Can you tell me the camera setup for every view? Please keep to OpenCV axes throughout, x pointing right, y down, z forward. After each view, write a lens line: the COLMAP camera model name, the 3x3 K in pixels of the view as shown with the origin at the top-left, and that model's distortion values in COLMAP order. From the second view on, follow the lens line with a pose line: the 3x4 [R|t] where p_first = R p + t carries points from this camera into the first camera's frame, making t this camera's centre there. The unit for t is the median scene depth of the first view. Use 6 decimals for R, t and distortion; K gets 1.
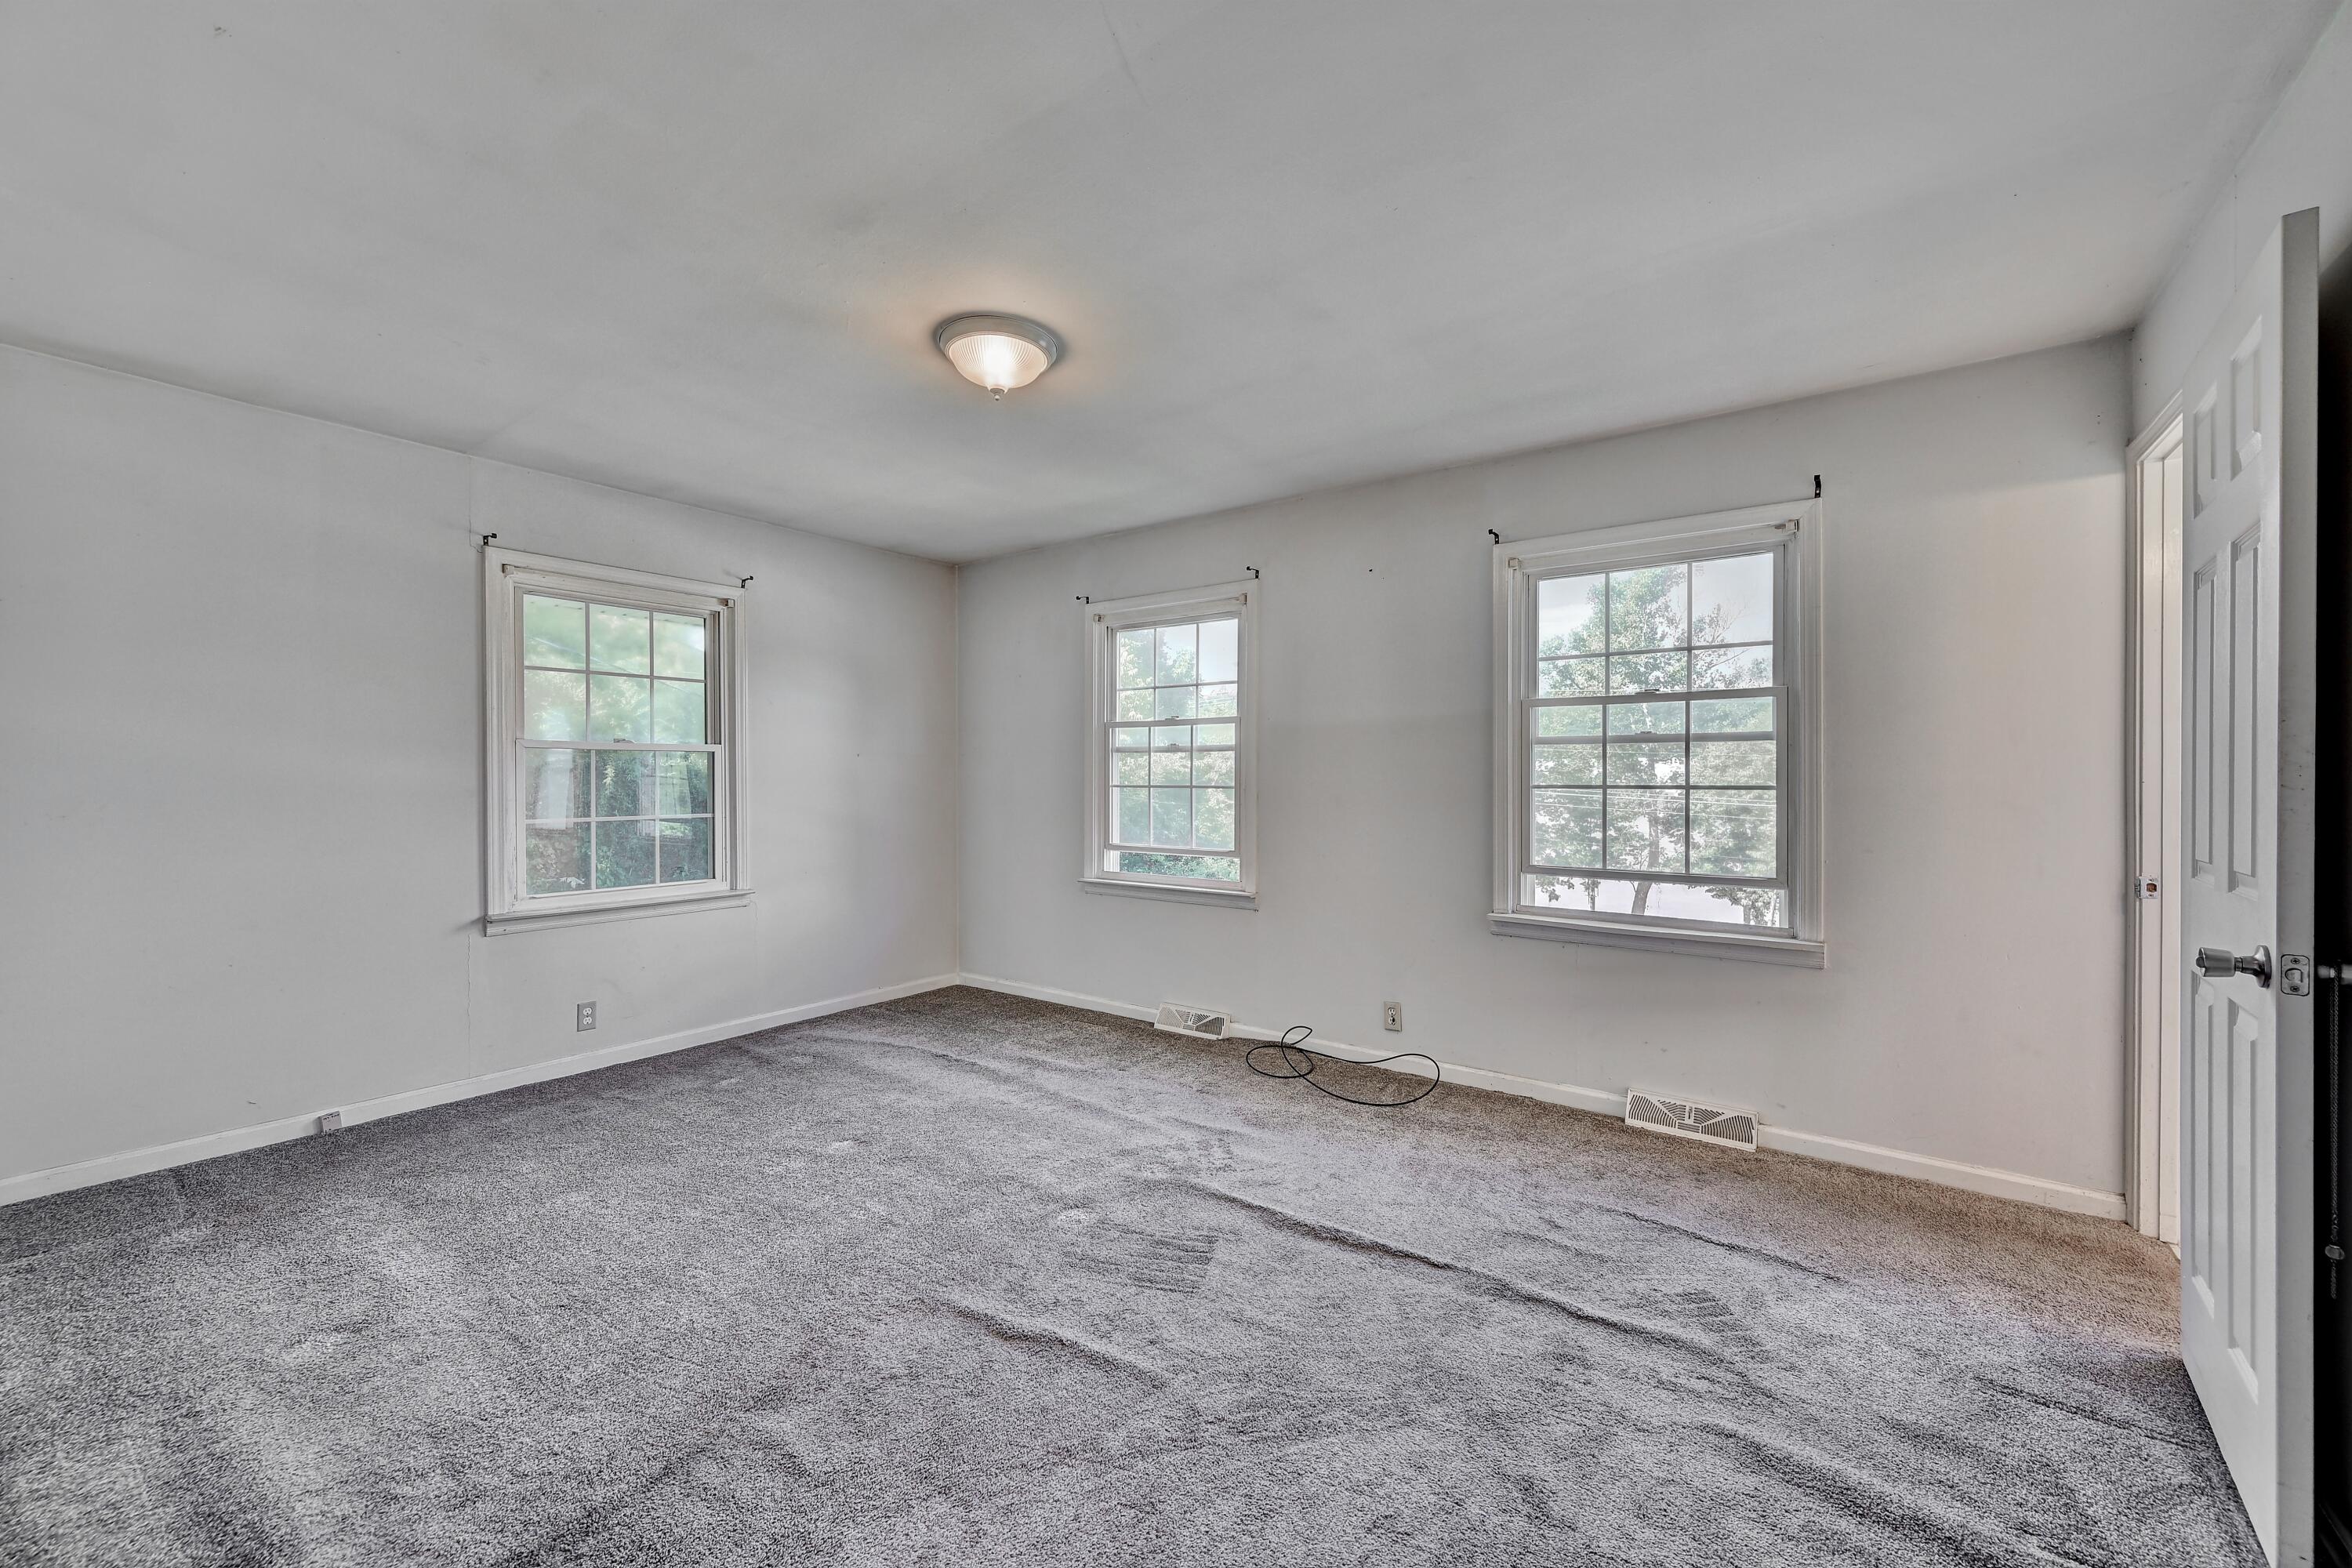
lens RADIAL K [[917.6, 0, 1177.0], [0, 917.6, 781.9], [0, 0, 1]] dist [-0.002281, -0.000177]
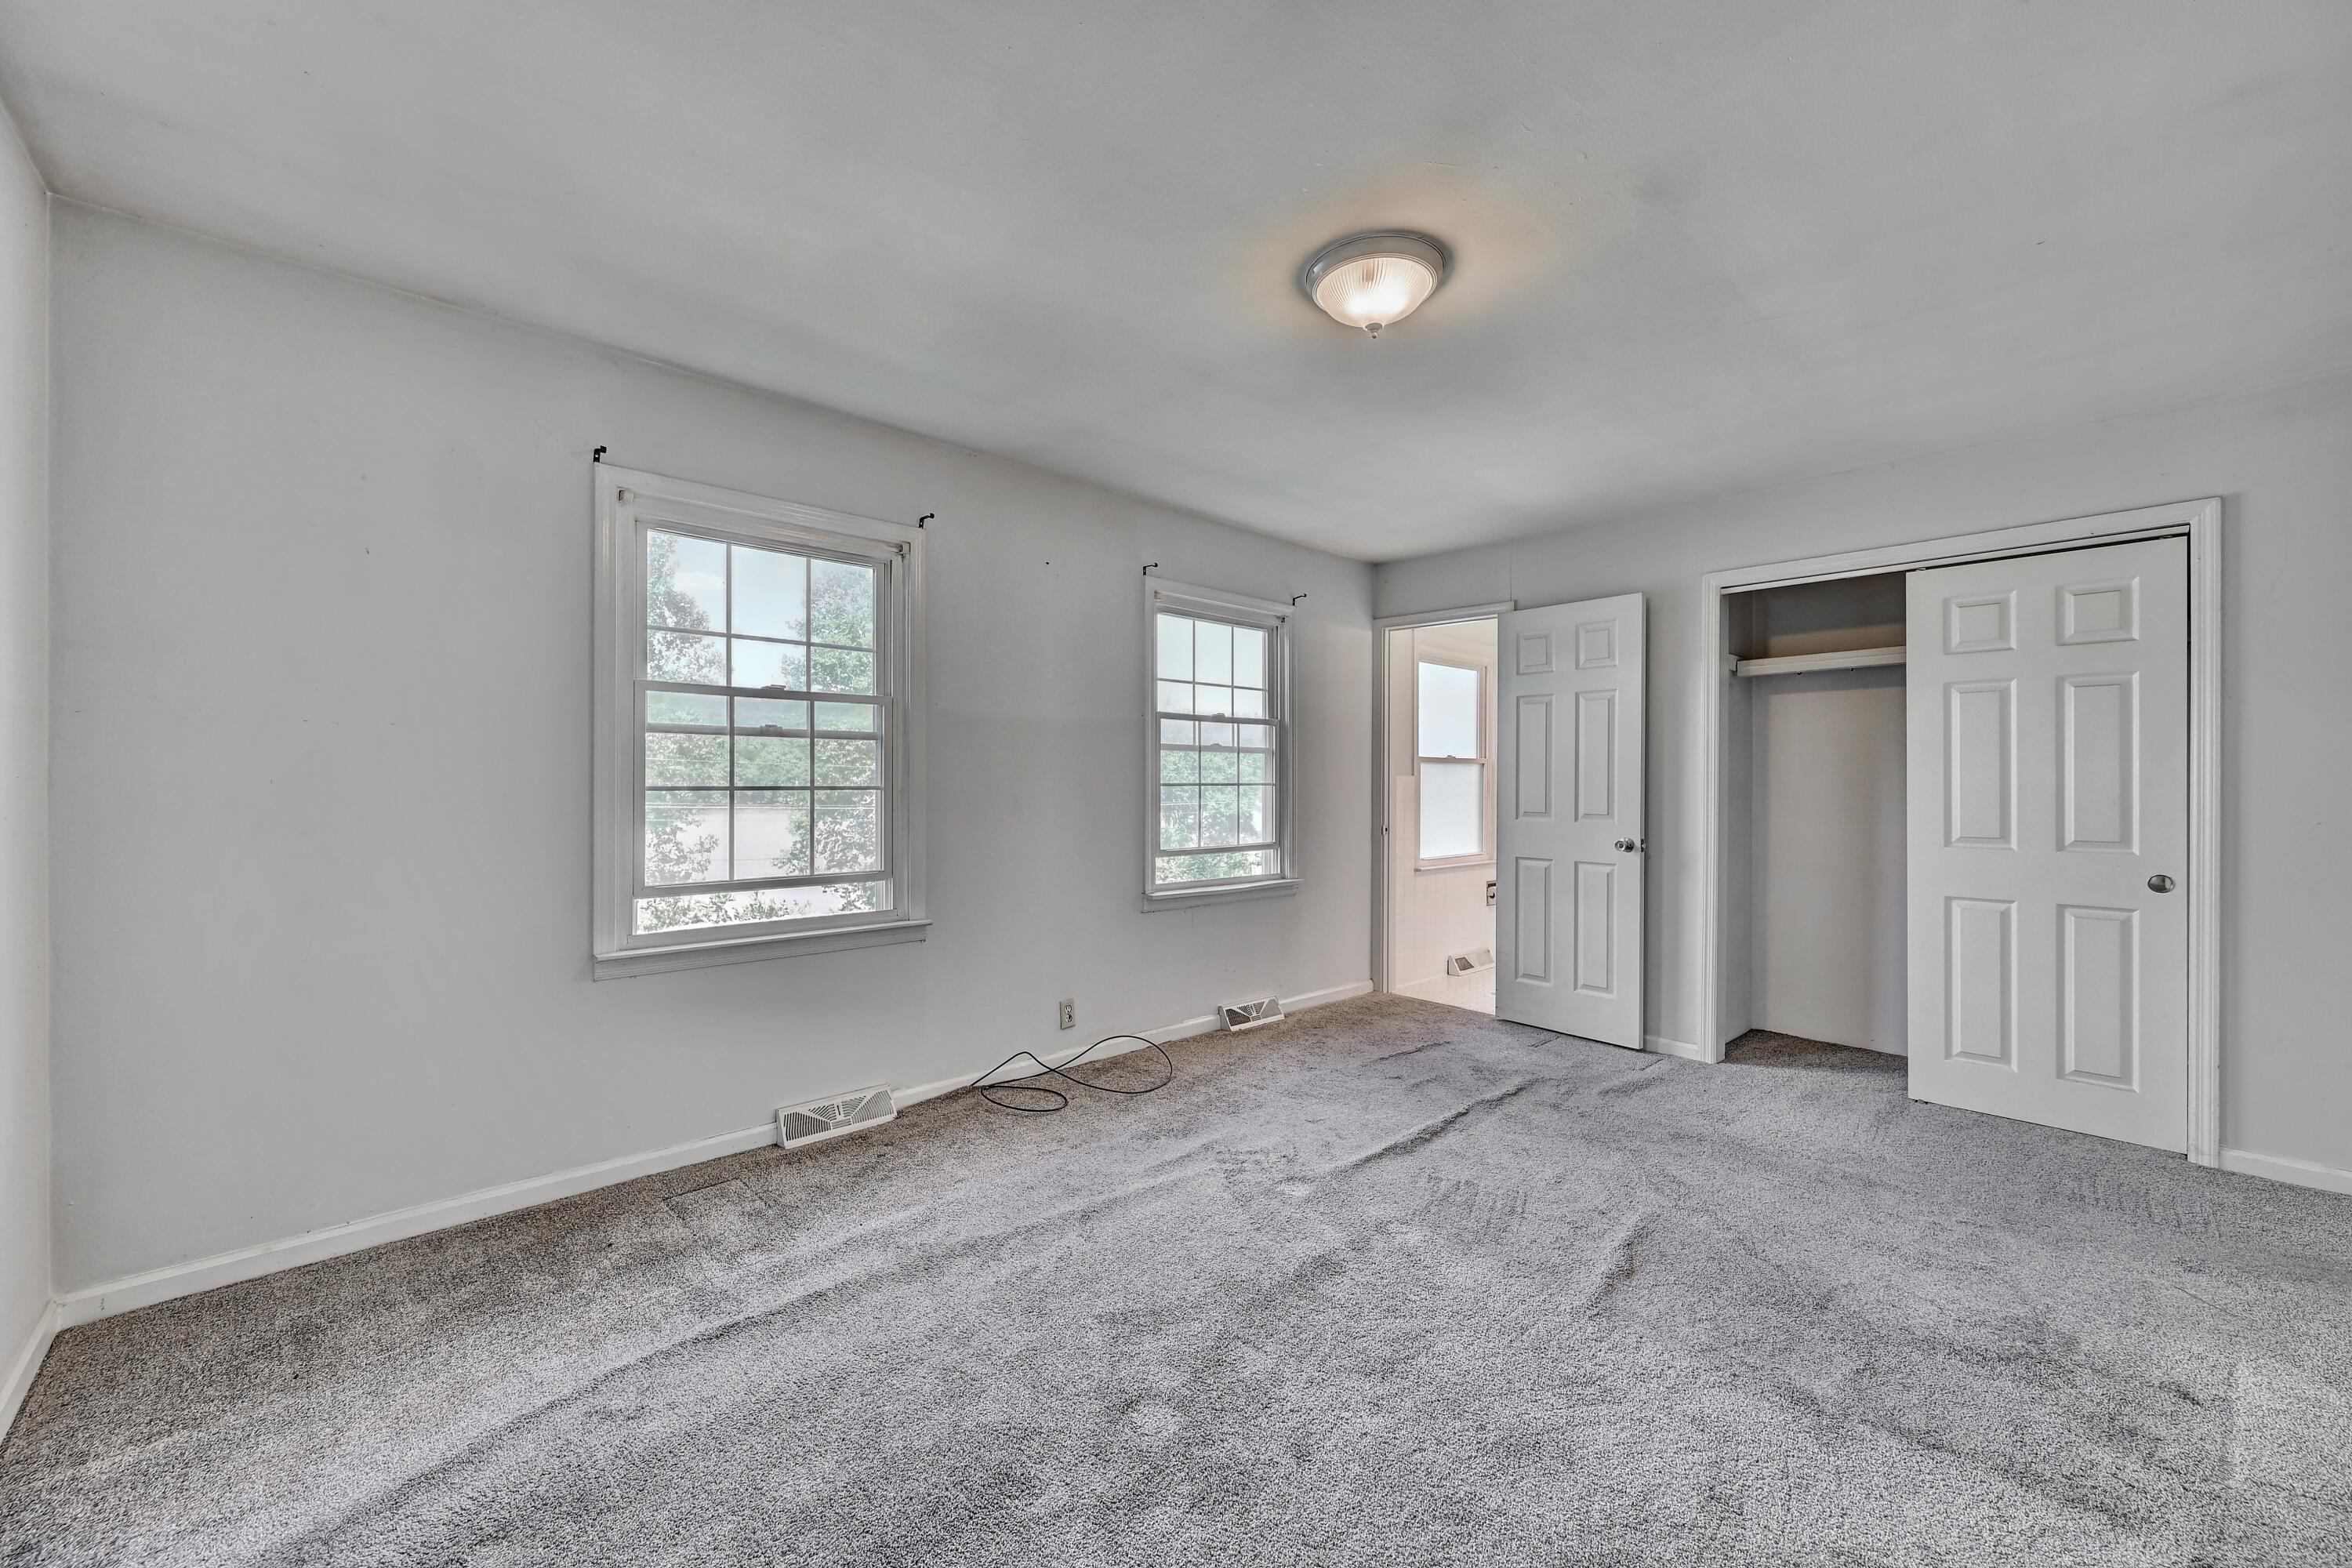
lens RADIAL K [[917.6, 0, 1177.0], [0, 917.6, 781.9], [0, 0, 1]] dist [-0.002281, -0.000177]
pose [[0.188445, -0.006101, 0.982065, -0.910299], [-0.004278, 0.999966, 0.007033, -0.007462], [-0.982074, -0.005527, 0.188413, 0.866259]]
